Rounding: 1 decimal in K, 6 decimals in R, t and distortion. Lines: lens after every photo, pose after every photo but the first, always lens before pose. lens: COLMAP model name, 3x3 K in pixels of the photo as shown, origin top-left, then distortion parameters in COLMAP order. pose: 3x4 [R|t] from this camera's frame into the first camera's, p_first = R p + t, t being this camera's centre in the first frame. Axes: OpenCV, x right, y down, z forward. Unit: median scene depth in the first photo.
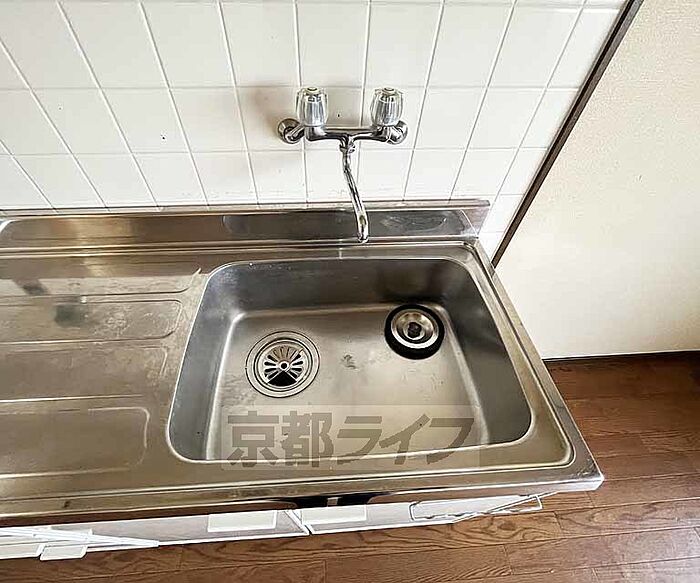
lens RADIAL K [[318.4, 0, 336.9], [0, 318.4, 285.9], [0, 0, 1]] dist [-0.005164, 0.001067]
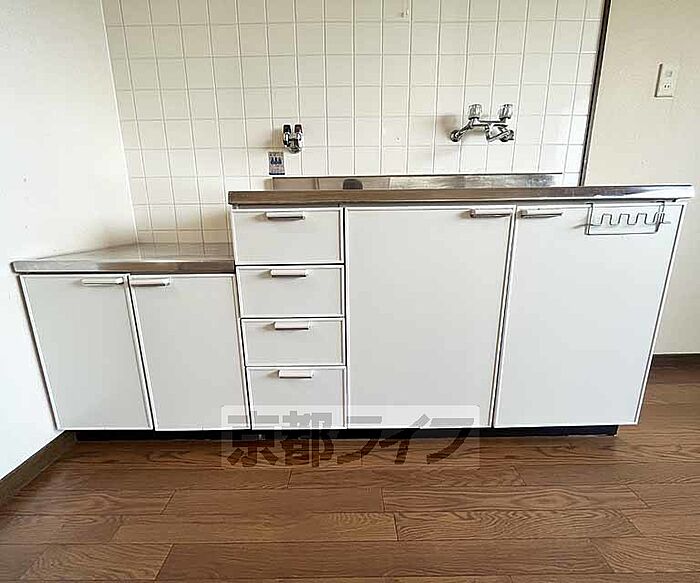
lens RADIAL K [[318.4, 0, 341.0], [0, 318.4, 291.9], [0, 0, 1]] dist [-0.005164, 0.001067]
pose [[0.997147, -0.014454, -0.074081, -0.627125], [-0.031494, 0.812290, -0.582403, 1.338557], [0.068593, 0.583074, 0.809518, -0.154044]]
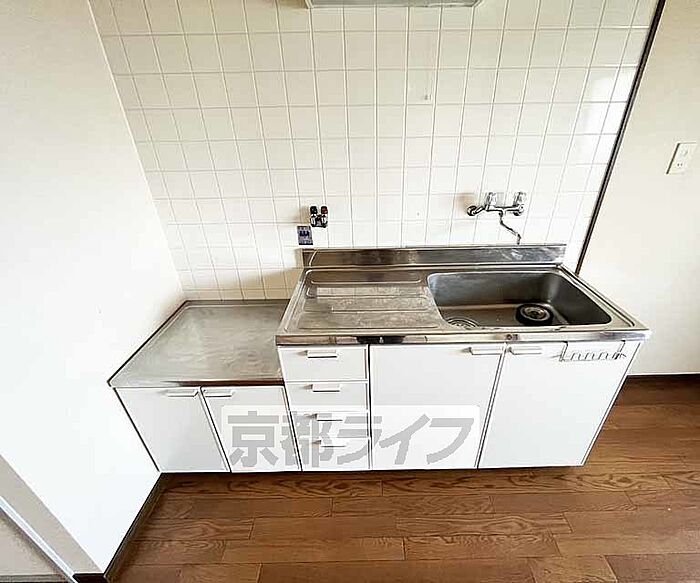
lens RADIAL K [[318.4, 0, 364.4], [0, 318.4, 298.0], [0, 0, 1]] dist [-0.005164, 0.001067]
pose [[0.997332, -0.005368, -0.072796, -0.612218], [-0.020538, 0.936364, -0.350430, 0.745276], [0.070045, 0.350990, 0.933756, -0.793907]]
